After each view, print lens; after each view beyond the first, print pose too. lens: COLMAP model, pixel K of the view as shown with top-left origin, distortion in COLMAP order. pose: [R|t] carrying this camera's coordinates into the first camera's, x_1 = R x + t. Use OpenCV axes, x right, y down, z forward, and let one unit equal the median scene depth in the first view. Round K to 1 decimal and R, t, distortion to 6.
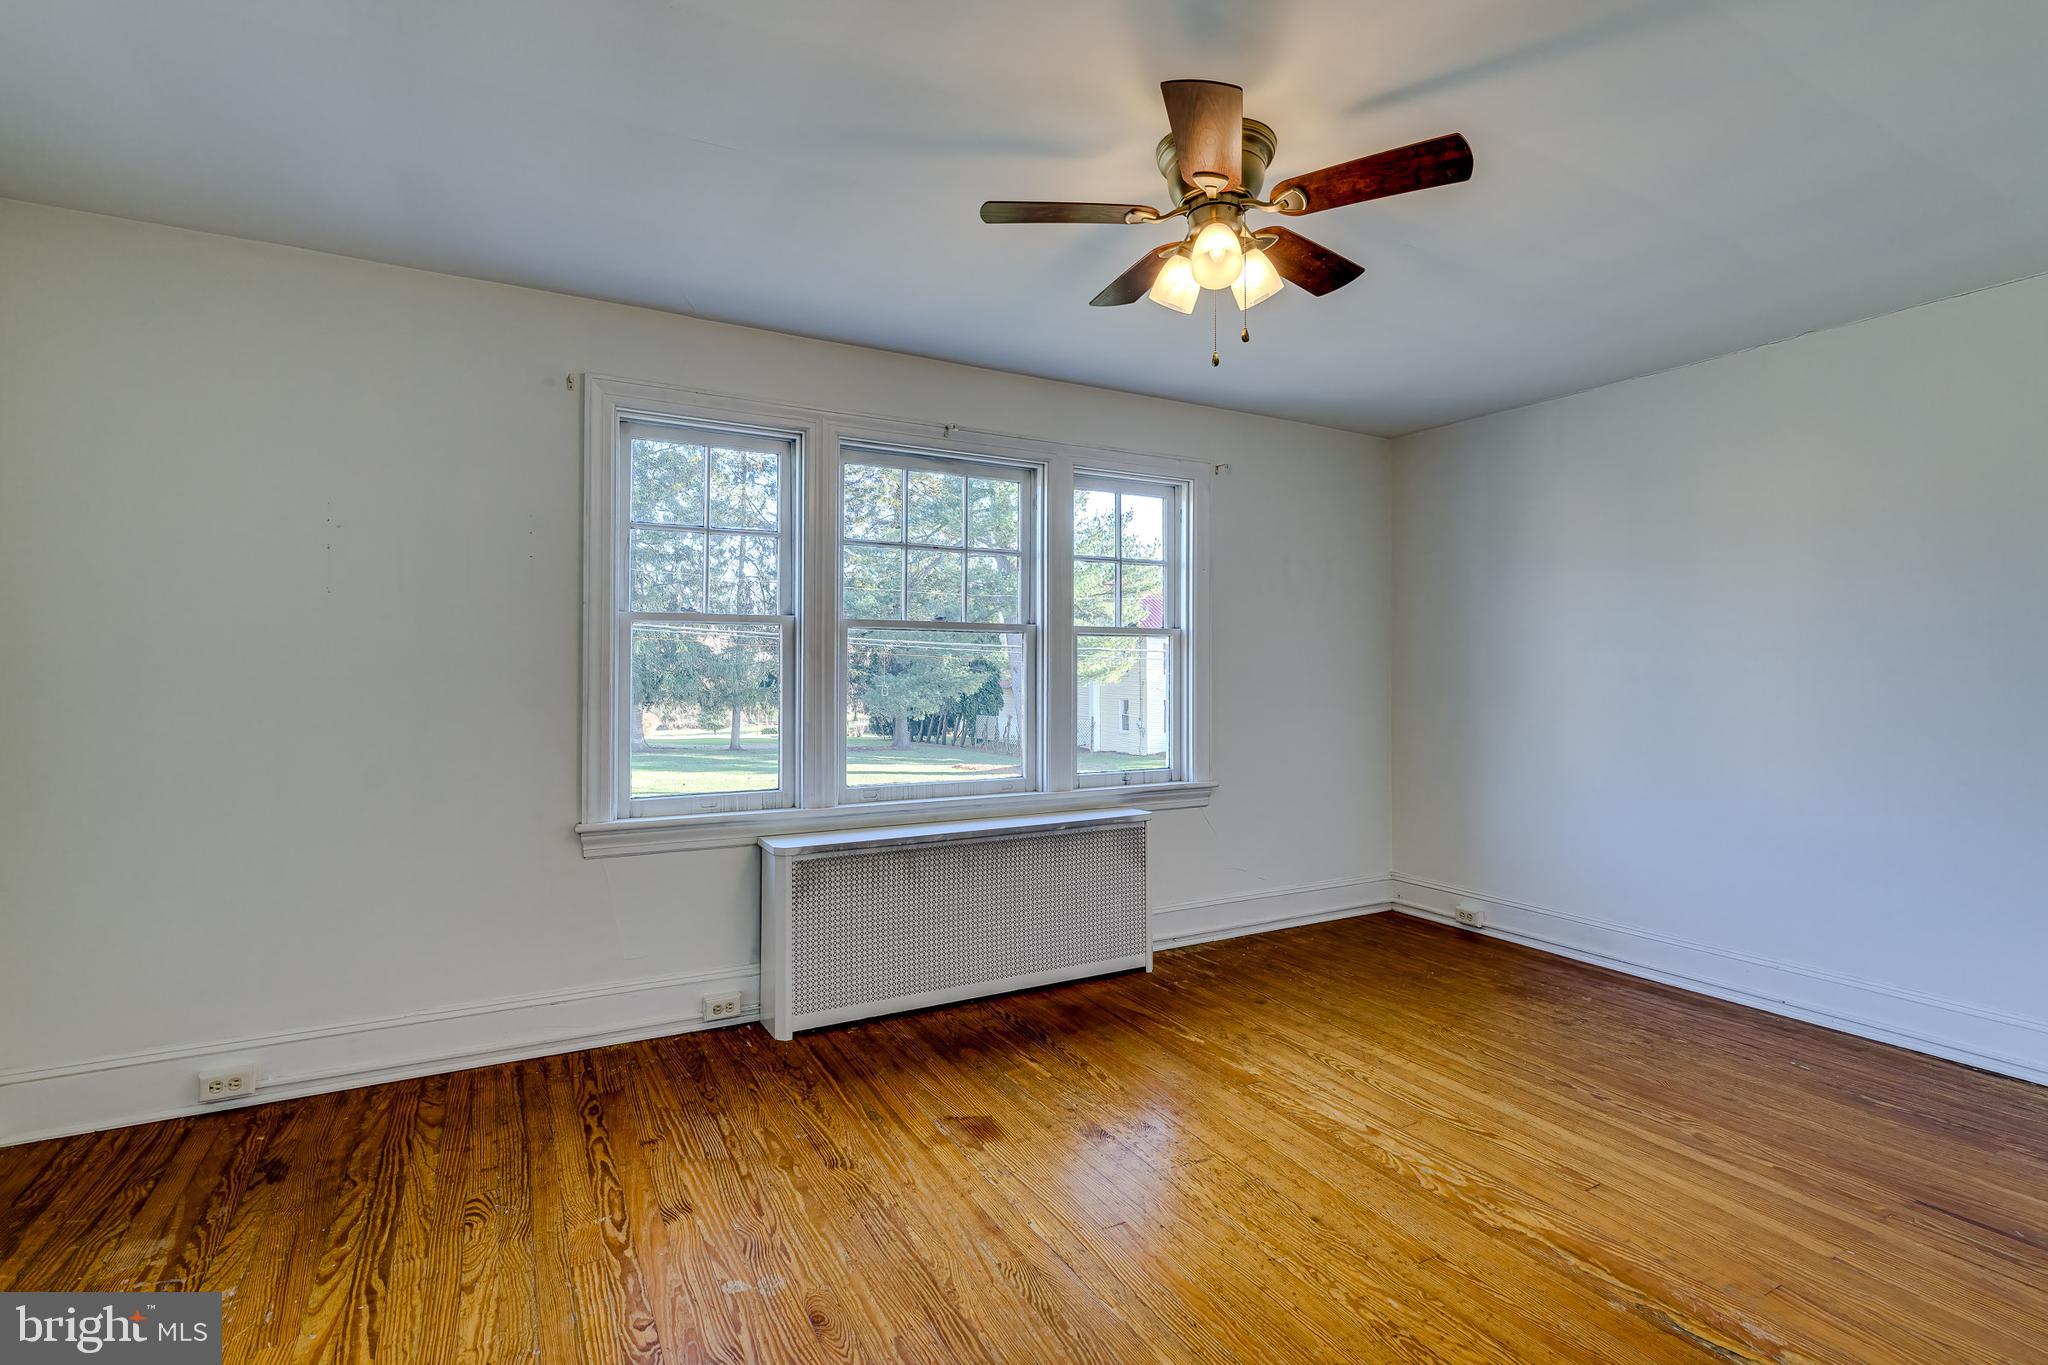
lens RADIAL K [[962.2, 0, 1012.0], [0, 962.2, 679.3], [0, 0, 1]] dist [-0.005246, 0.000382]
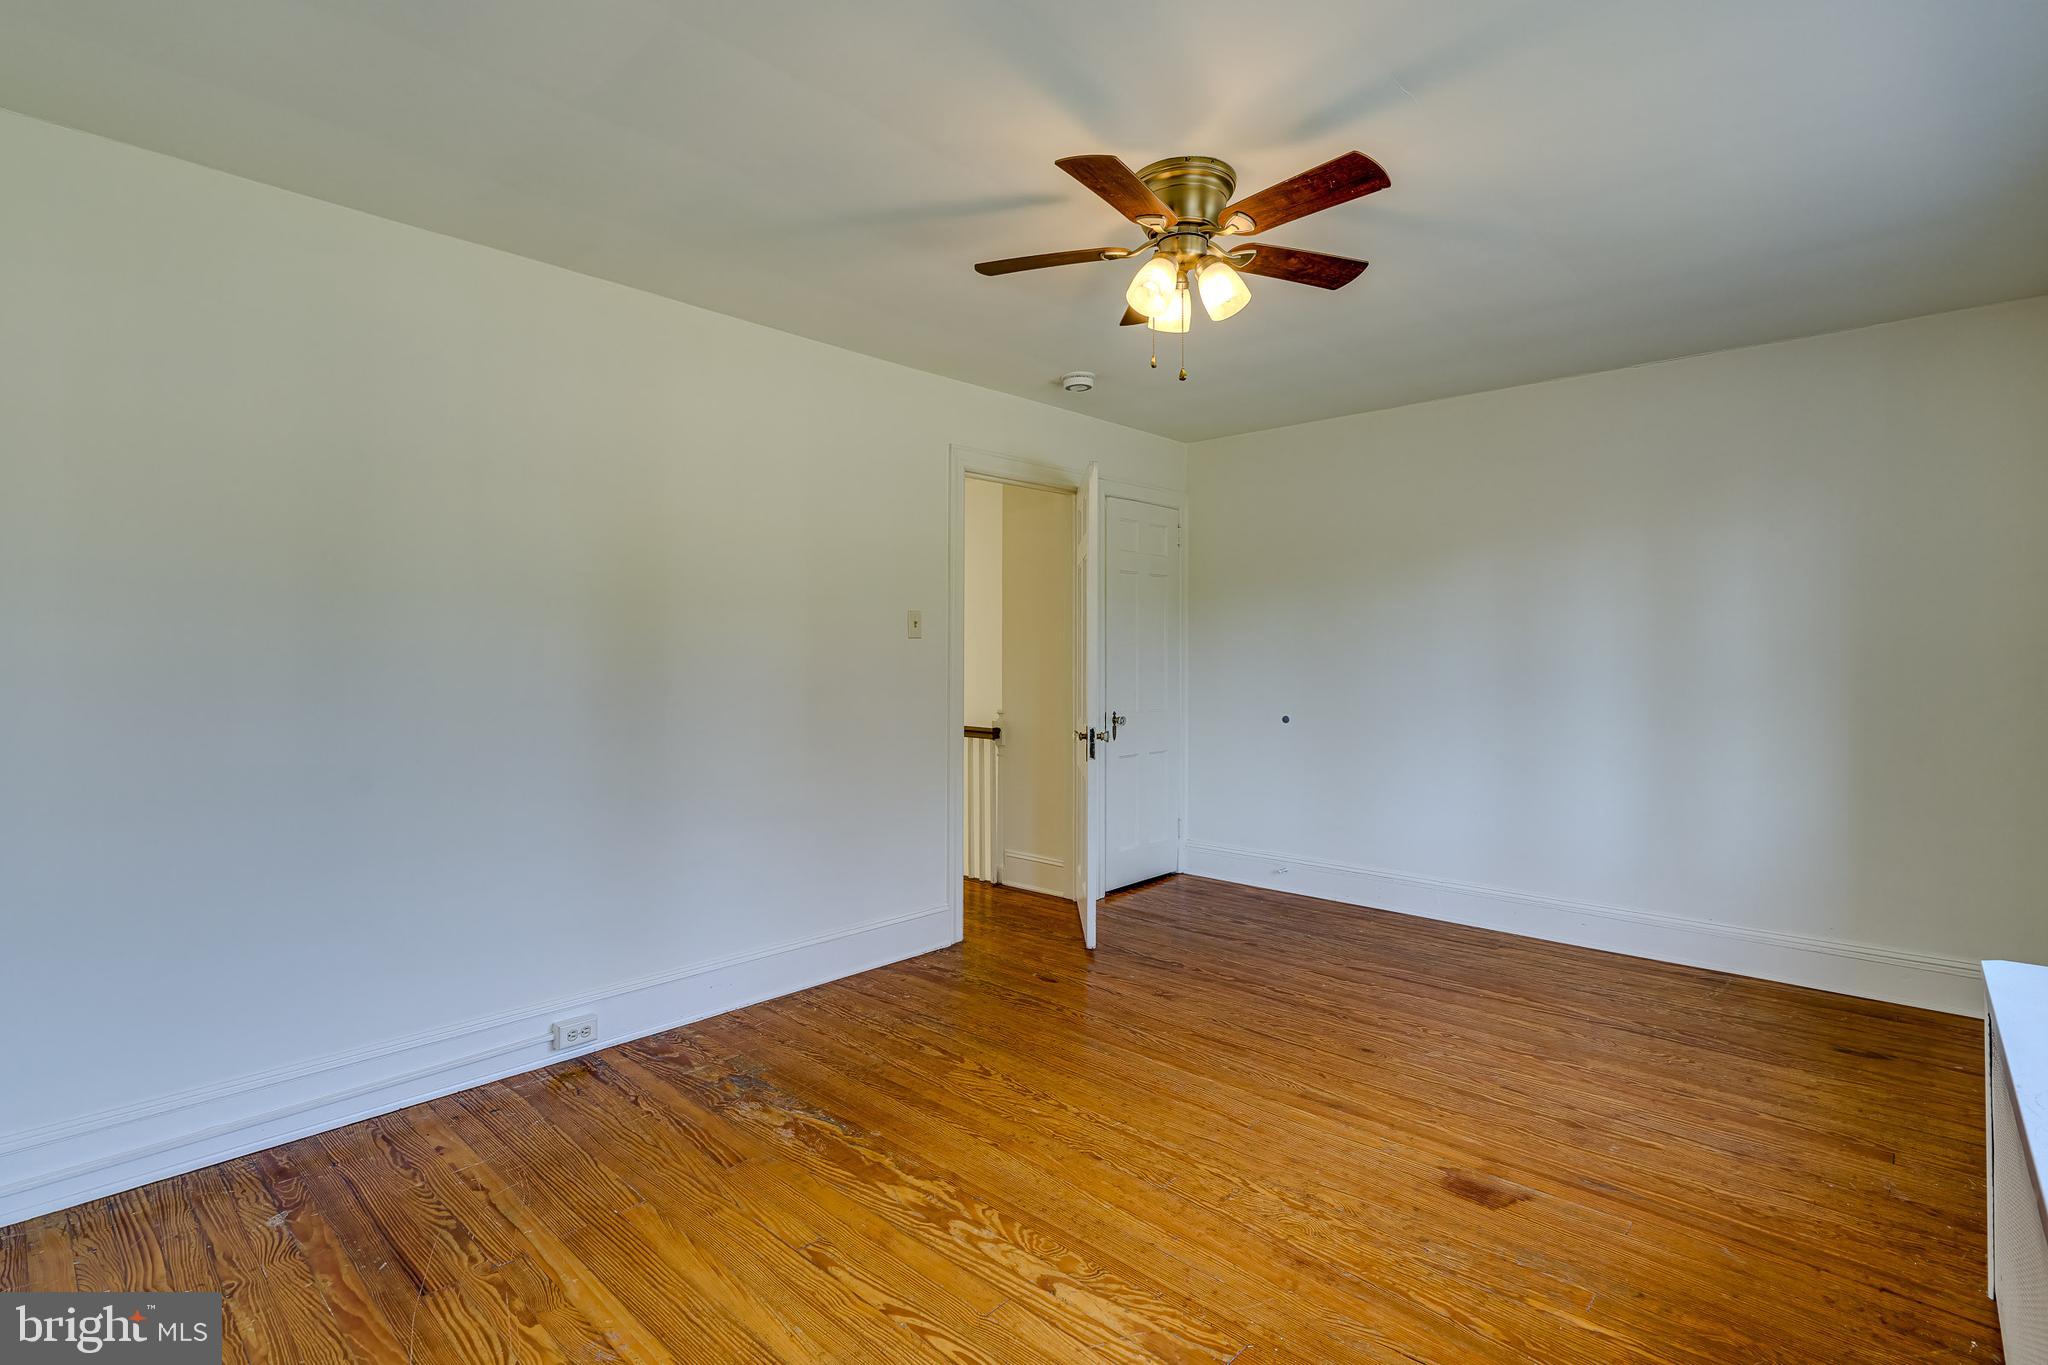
lens RADIAL K [[962.2, 0, 1012.0], [0, 962.2, 679.3], [0, 0, 1]] dist [-0.005246, 0.000382]
pose [[-0.951697, 0.002030, -0.307033, 0.704719], [-0.008375, 0.999434, 0.032569, -0.014700], [0.306925, 0.033567, -0.951142, 1.887306]]
